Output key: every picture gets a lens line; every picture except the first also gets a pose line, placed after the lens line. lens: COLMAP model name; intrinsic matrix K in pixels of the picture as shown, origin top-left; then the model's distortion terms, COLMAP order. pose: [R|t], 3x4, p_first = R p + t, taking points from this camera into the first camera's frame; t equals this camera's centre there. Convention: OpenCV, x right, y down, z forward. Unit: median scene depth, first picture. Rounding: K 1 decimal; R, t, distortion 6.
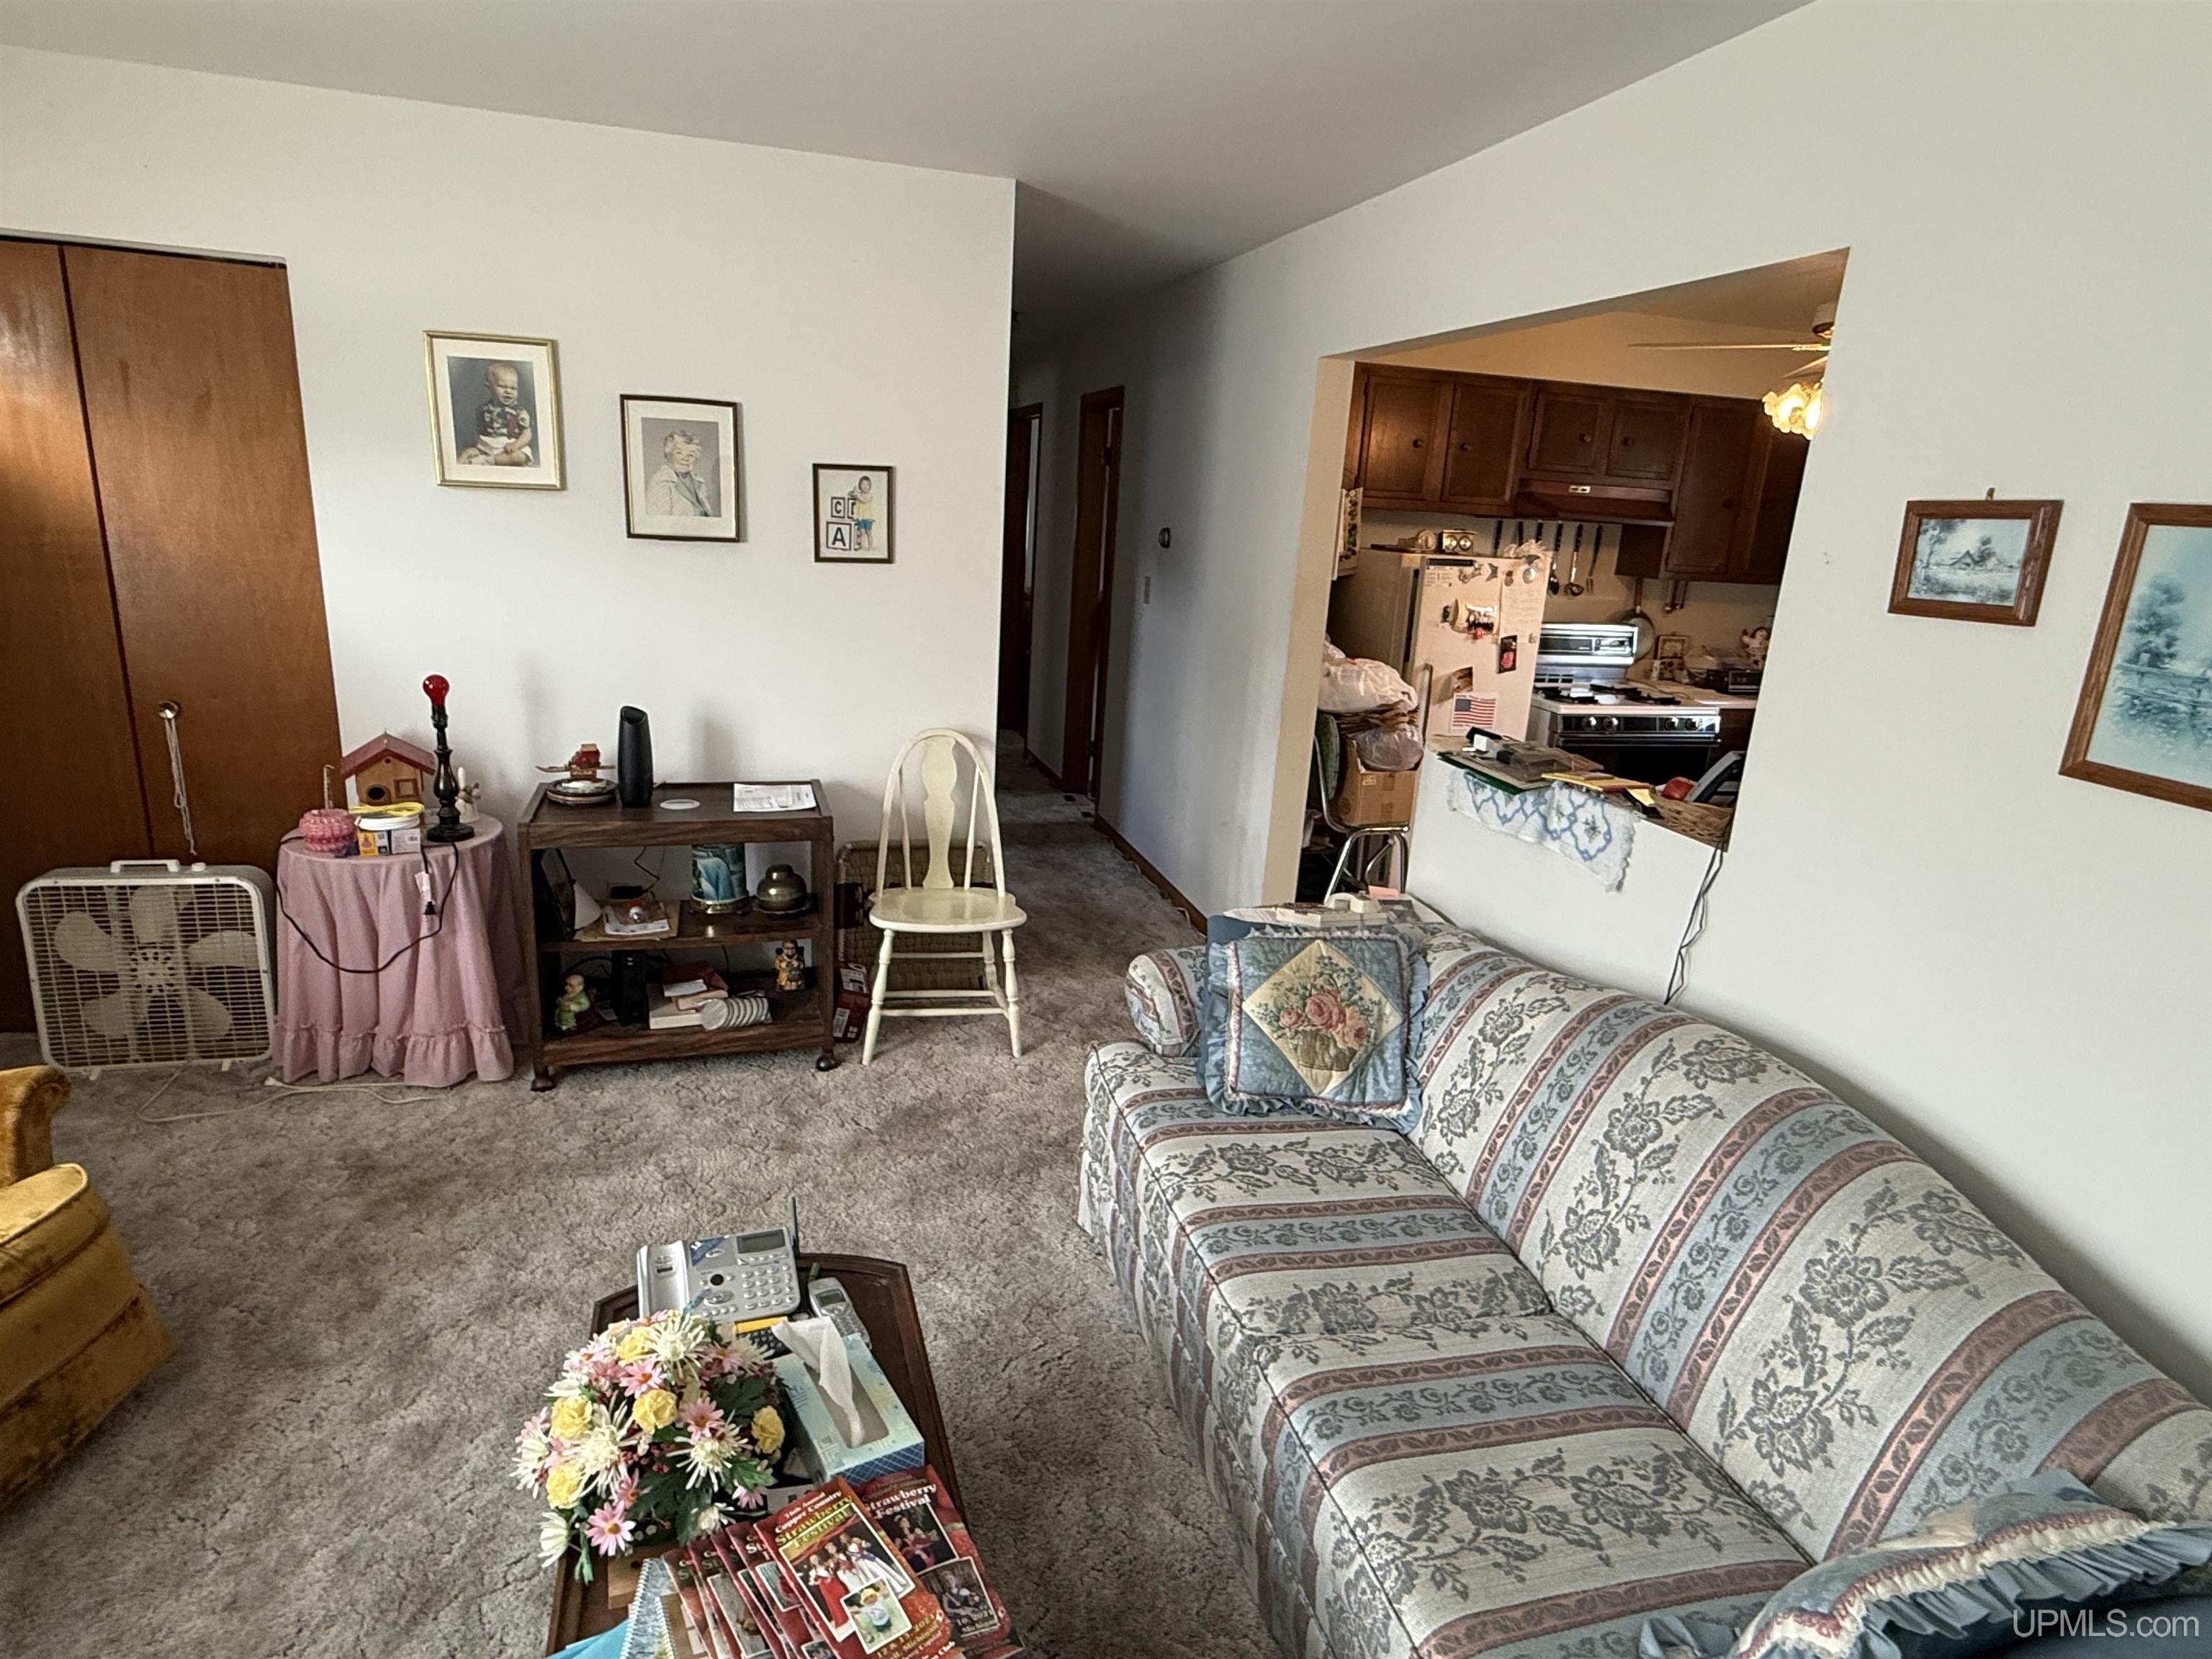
lens RADIAL K [[1226.5, 0, 1105.3], [0, 1226.5, 821.9], [0, 0, 1]] dist [-0.006170, -0.000549]
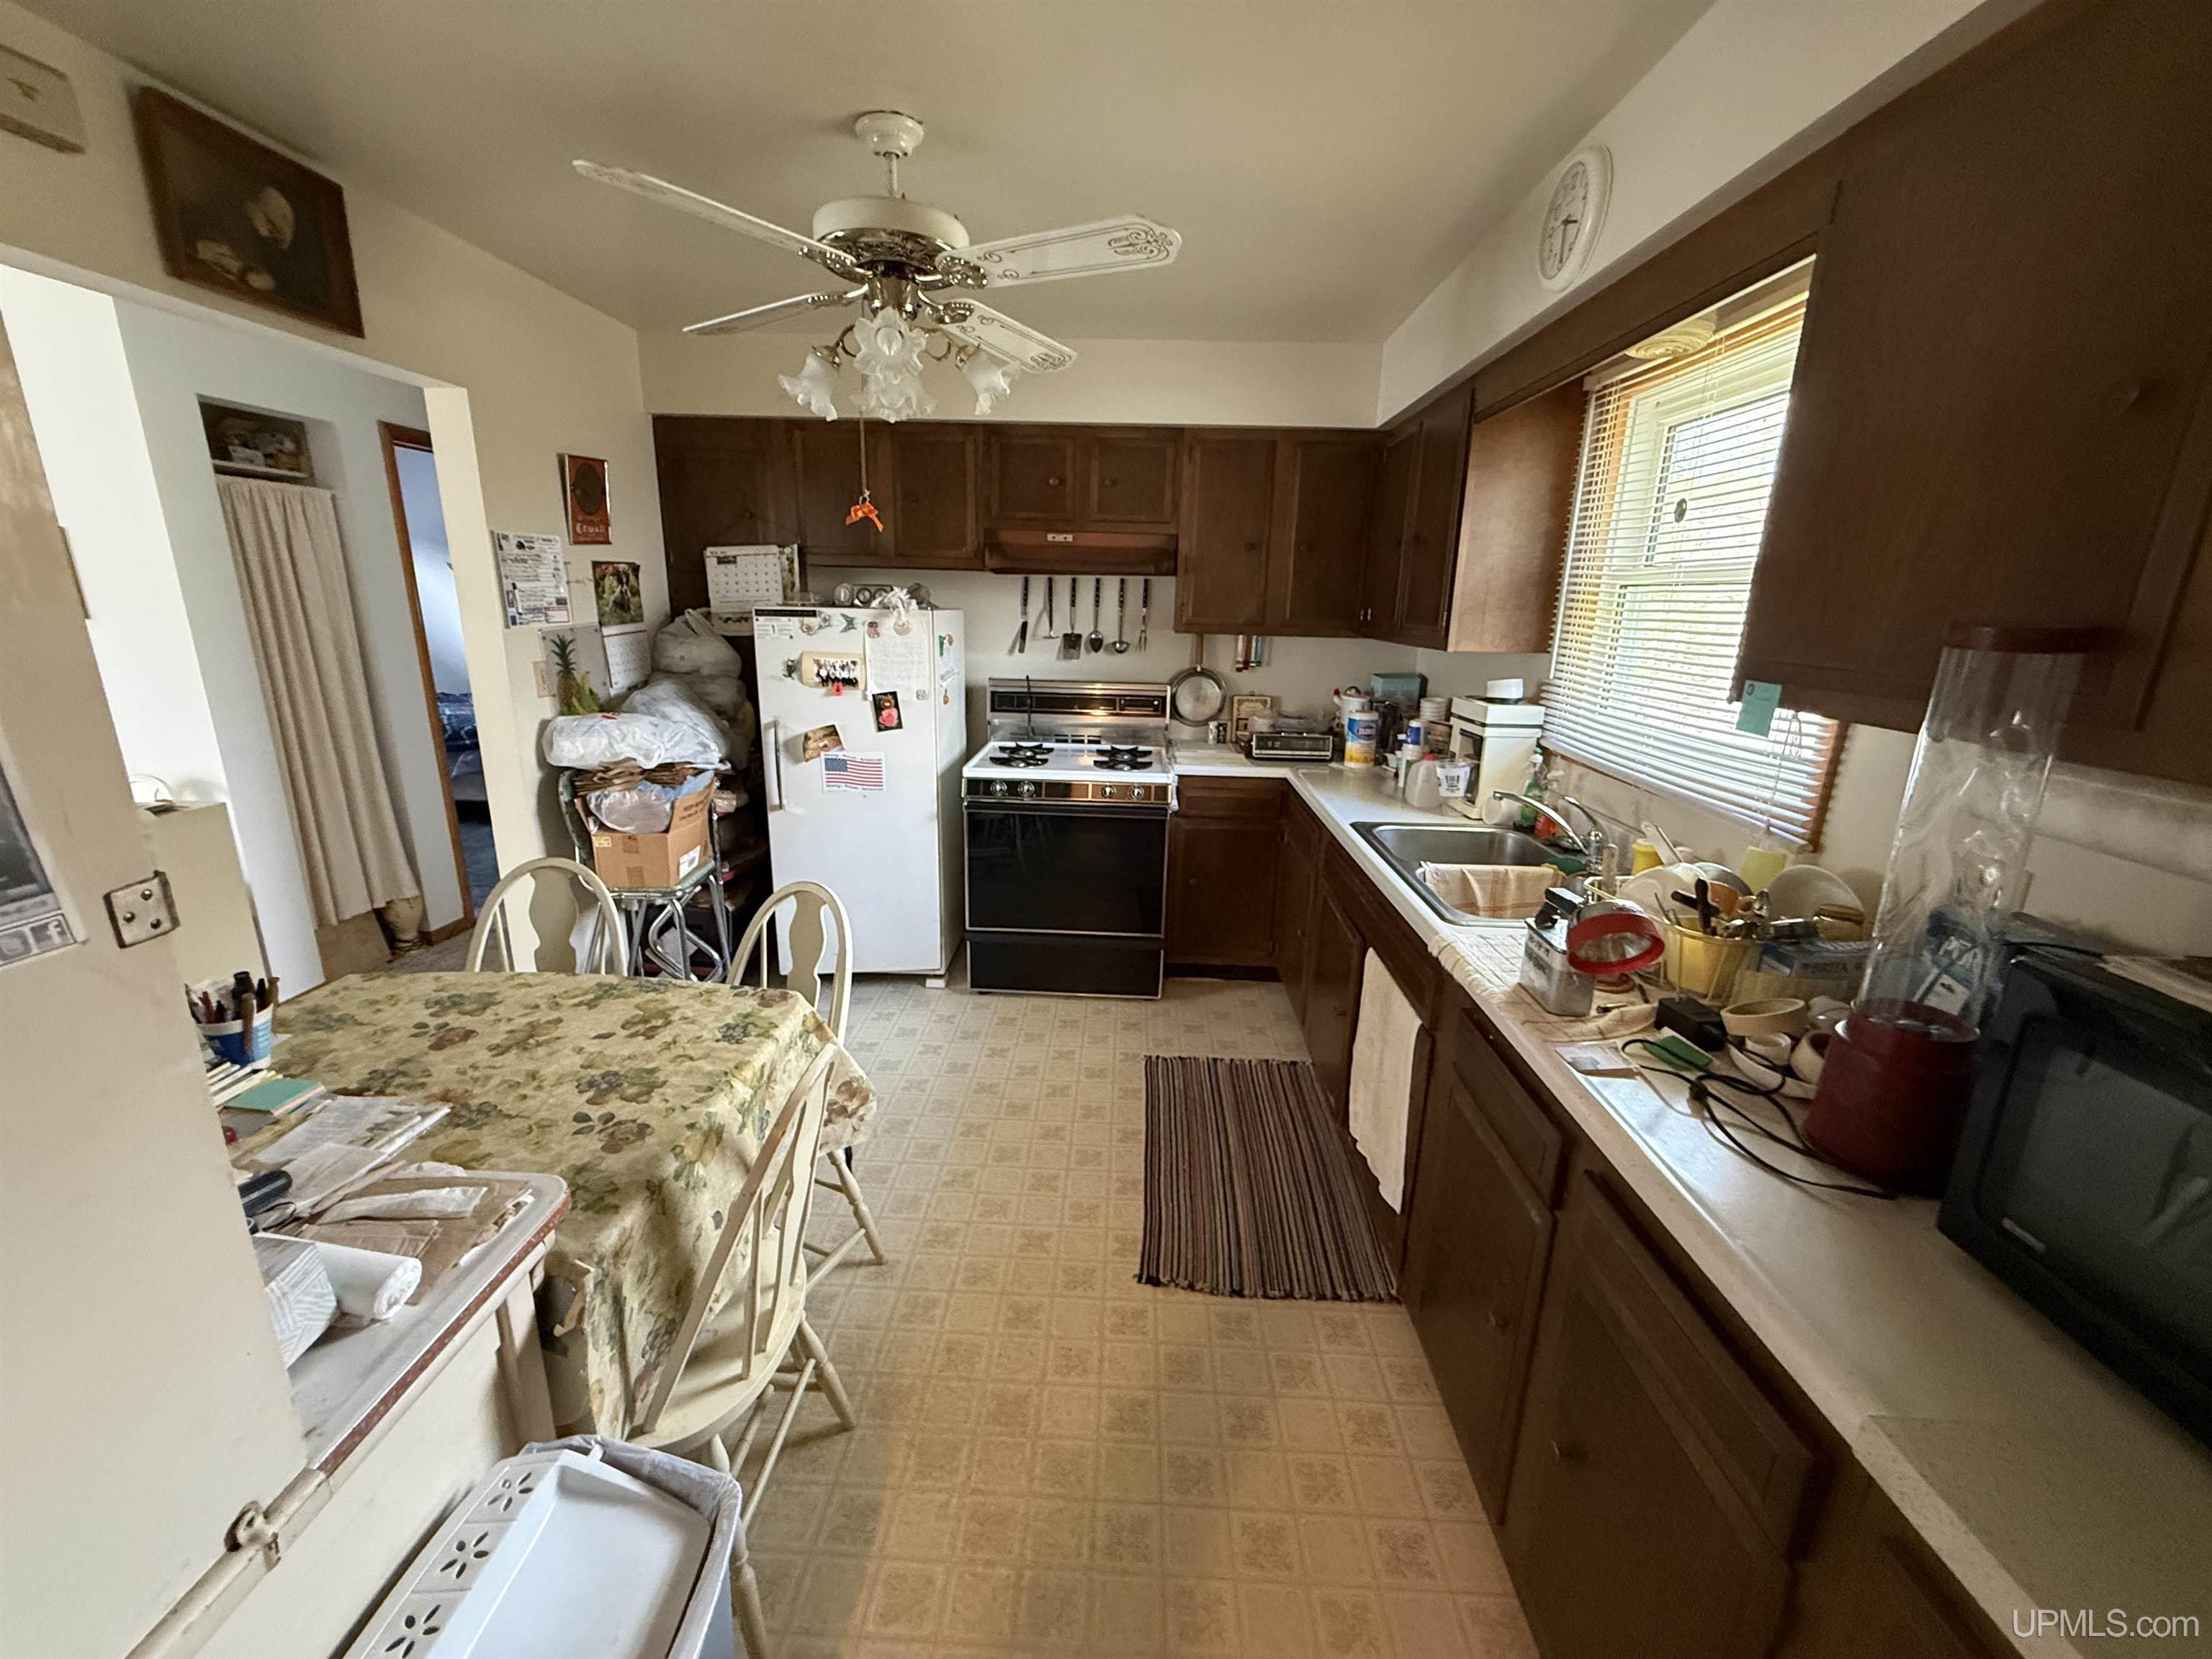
lens RADIAL K [[877.5, 0, 1099.4], [0, 877.5, 824.5], [0, 0, 1]] dist [-0.003192, 0.000236]
pose [[0.953193, 0.041132, -0.299553, 0.698238], [-0.048396, 0.998686, -0.016870, -0.048030], [0.298466, 0.030578, 0.953930, 0.419543]]
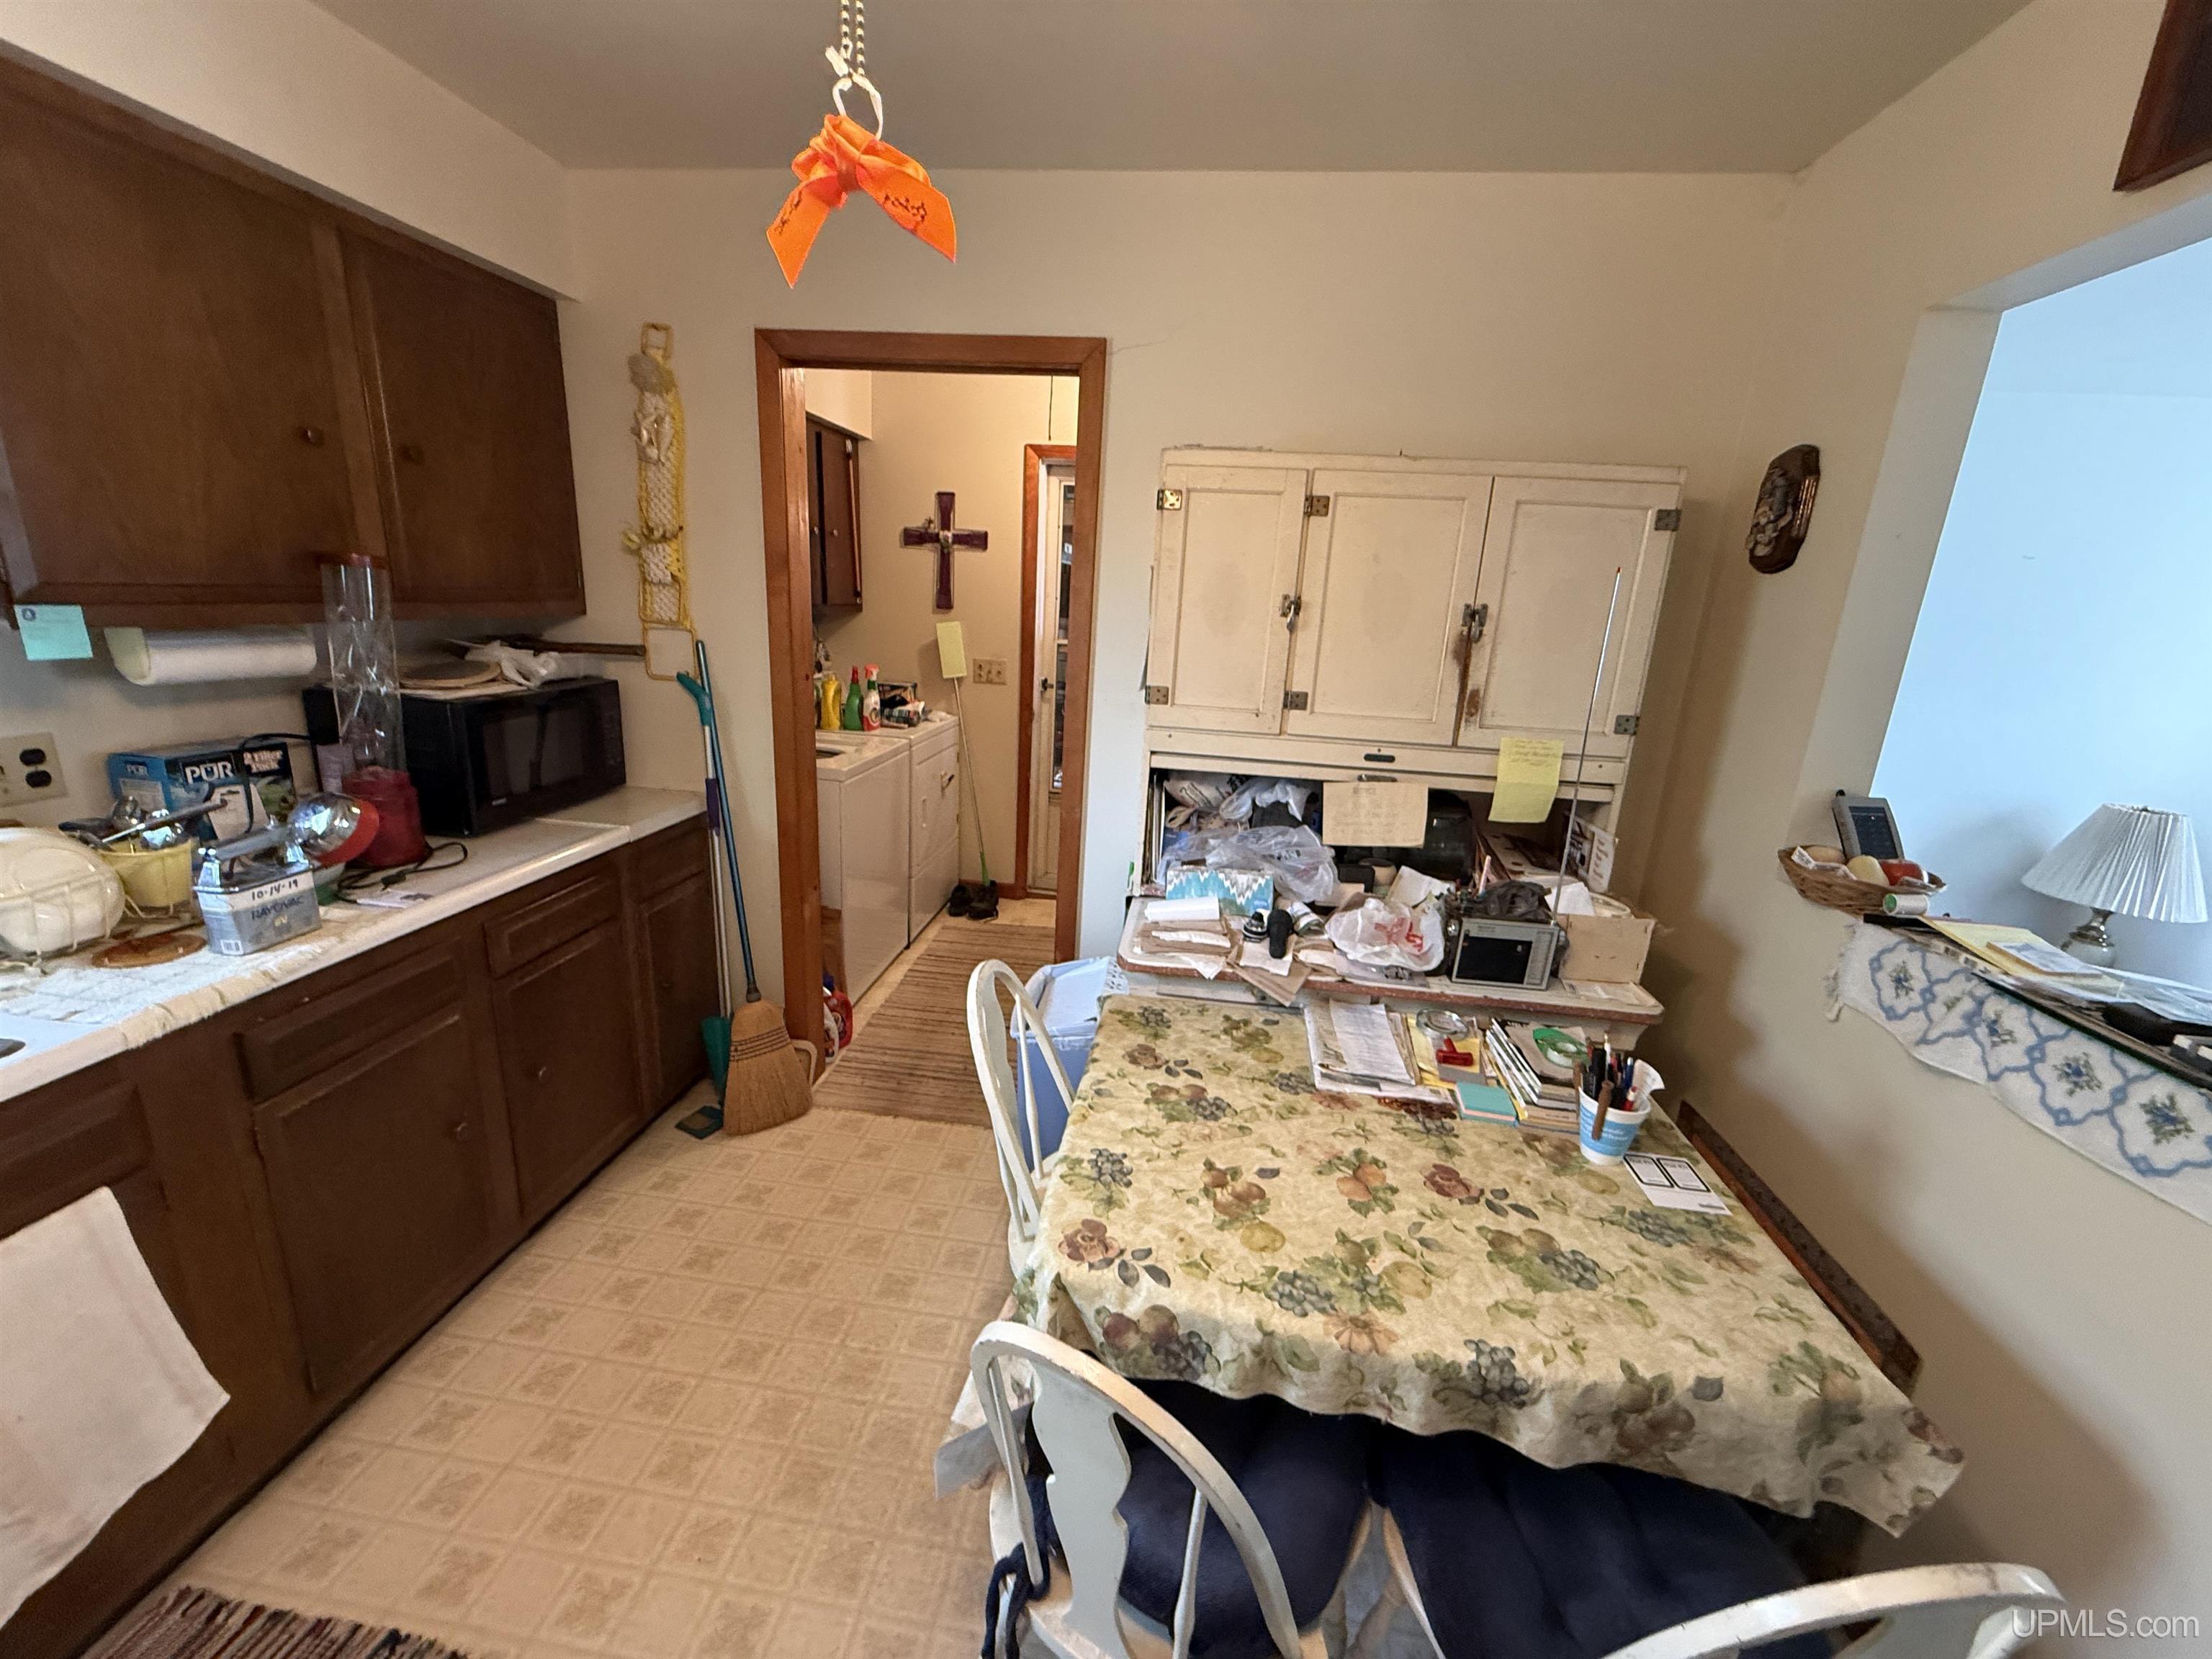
lens RADIAL K [[877.5, 0, 1092.2], [0, 877.5, 830.9], [0, 0, 1]] dist [-0.003192, 0.000236]
pose [[-0.913433, -0.206652, 0.350622, 0.398596], [-0.000581, 0.862161, 0.506634, -0.188253], [-0.406989, 0.462573, -0.787646, 0.867696]]
